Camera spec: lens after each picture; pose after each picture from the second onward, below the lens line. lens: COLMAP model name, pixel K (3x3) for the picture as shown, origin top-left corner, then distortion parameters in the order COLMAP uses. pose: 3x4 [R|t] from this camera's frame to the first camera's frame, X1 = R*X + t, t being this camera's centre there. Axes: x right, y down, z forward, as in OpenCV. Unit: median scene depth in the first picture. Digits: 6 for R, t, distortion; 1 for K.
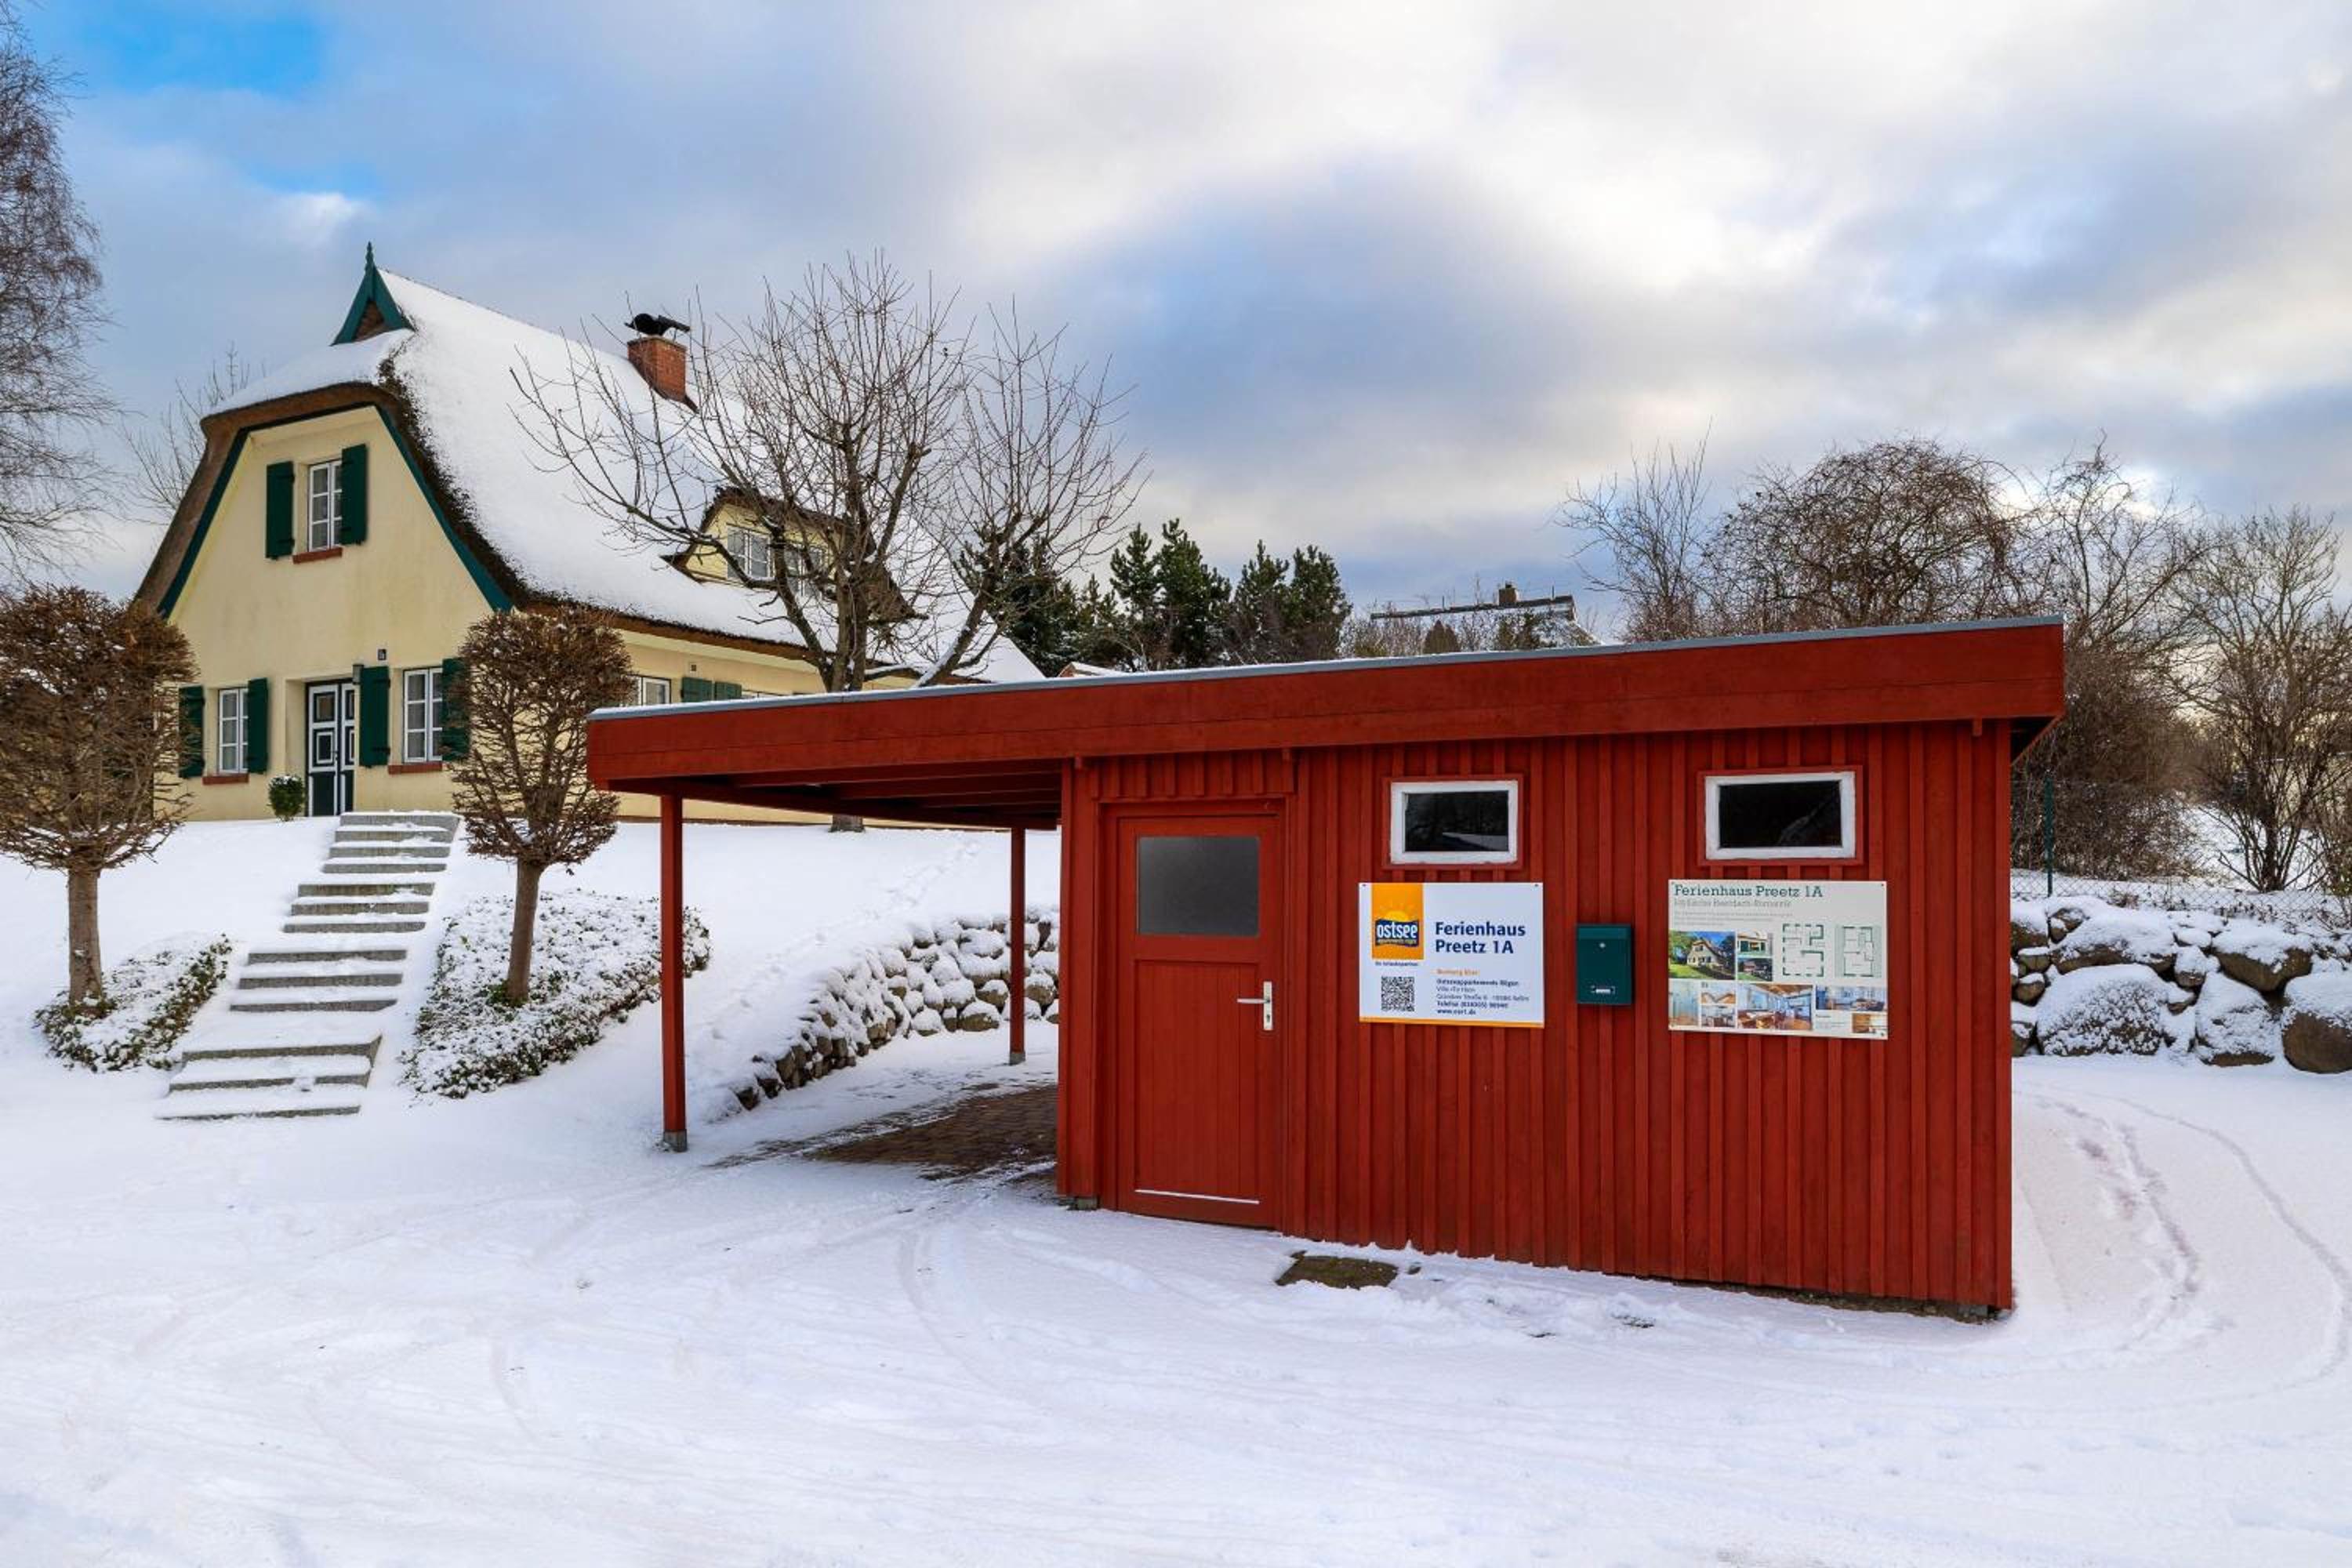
lens RADIAL K [[1682.1, 0, 1249.2], [0, 1682.1, 829.4], [0, 0, 1]] dist [-0.004171, 0.002425]
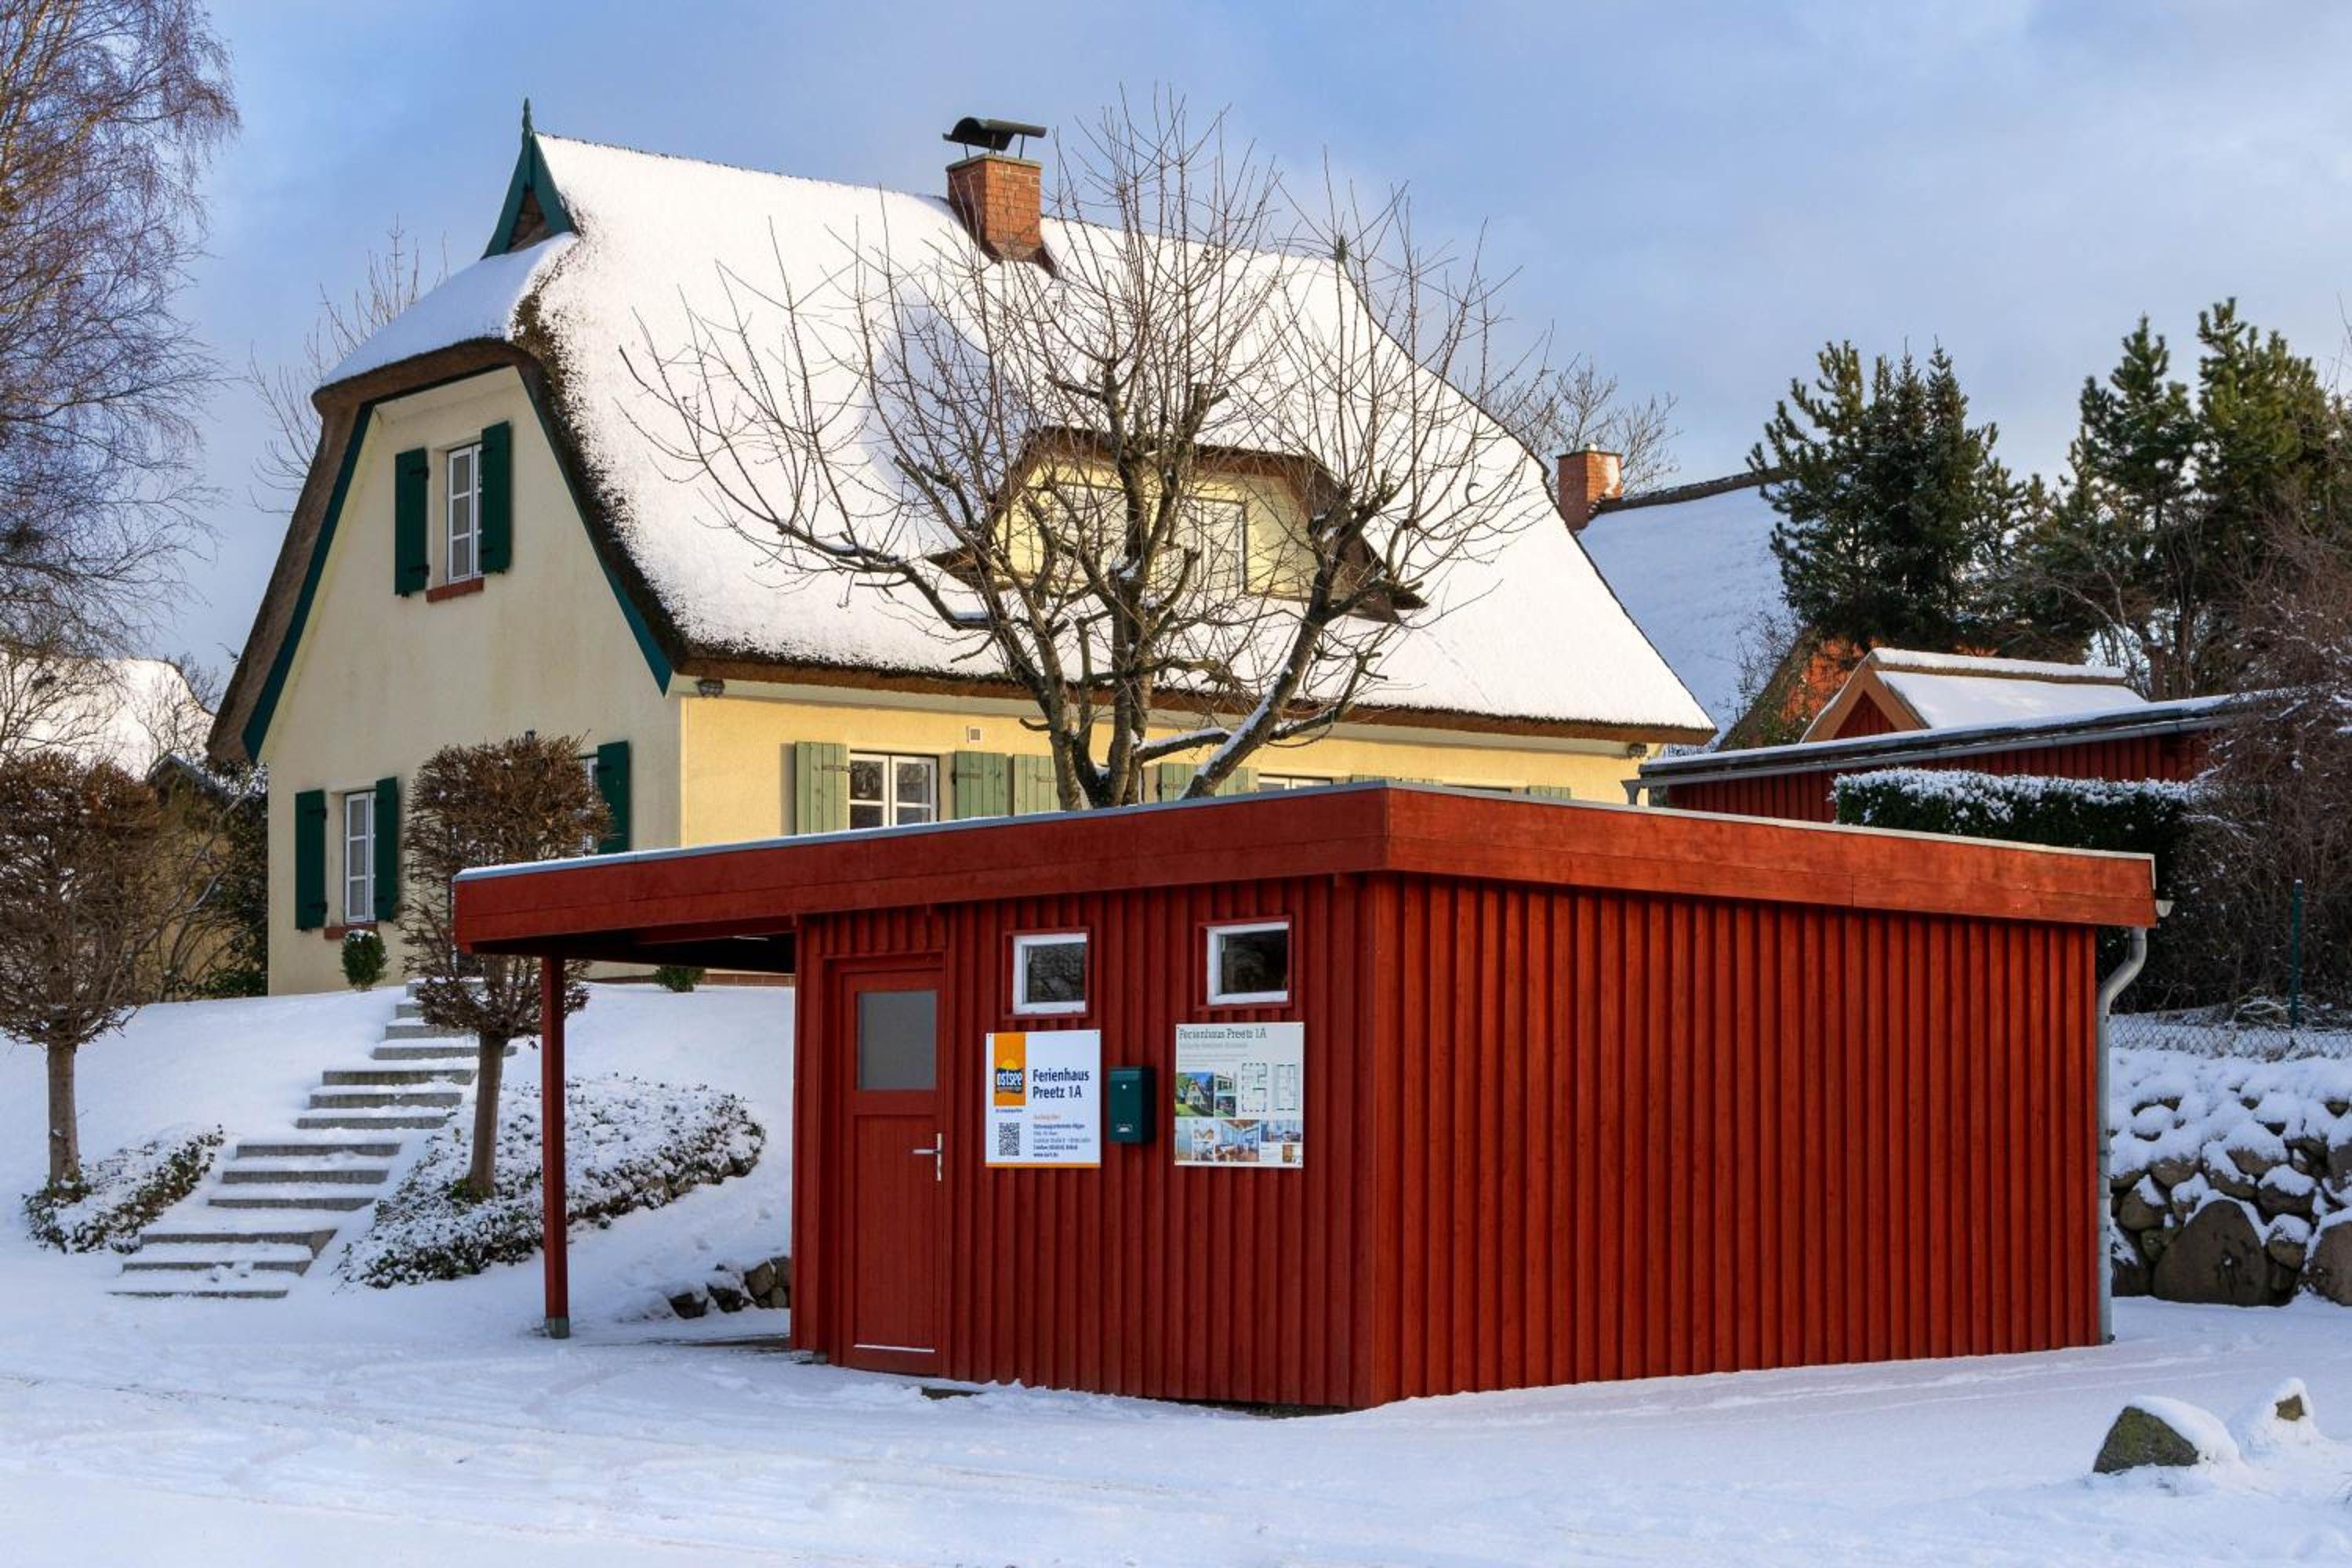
lens RADIAL K [[5268.4, 0, 1176.0], [0, 5268.4, 784.0], [0, 0, 1]] dist [-0.008713, -0.021953]
pose [[0.889708, -0.032448, -0.455376, 1.230447], [0.013445, 0.998901, -0.044908, 0.019168], [0.456332, 0.033833, 0.889166, -1.367010]]
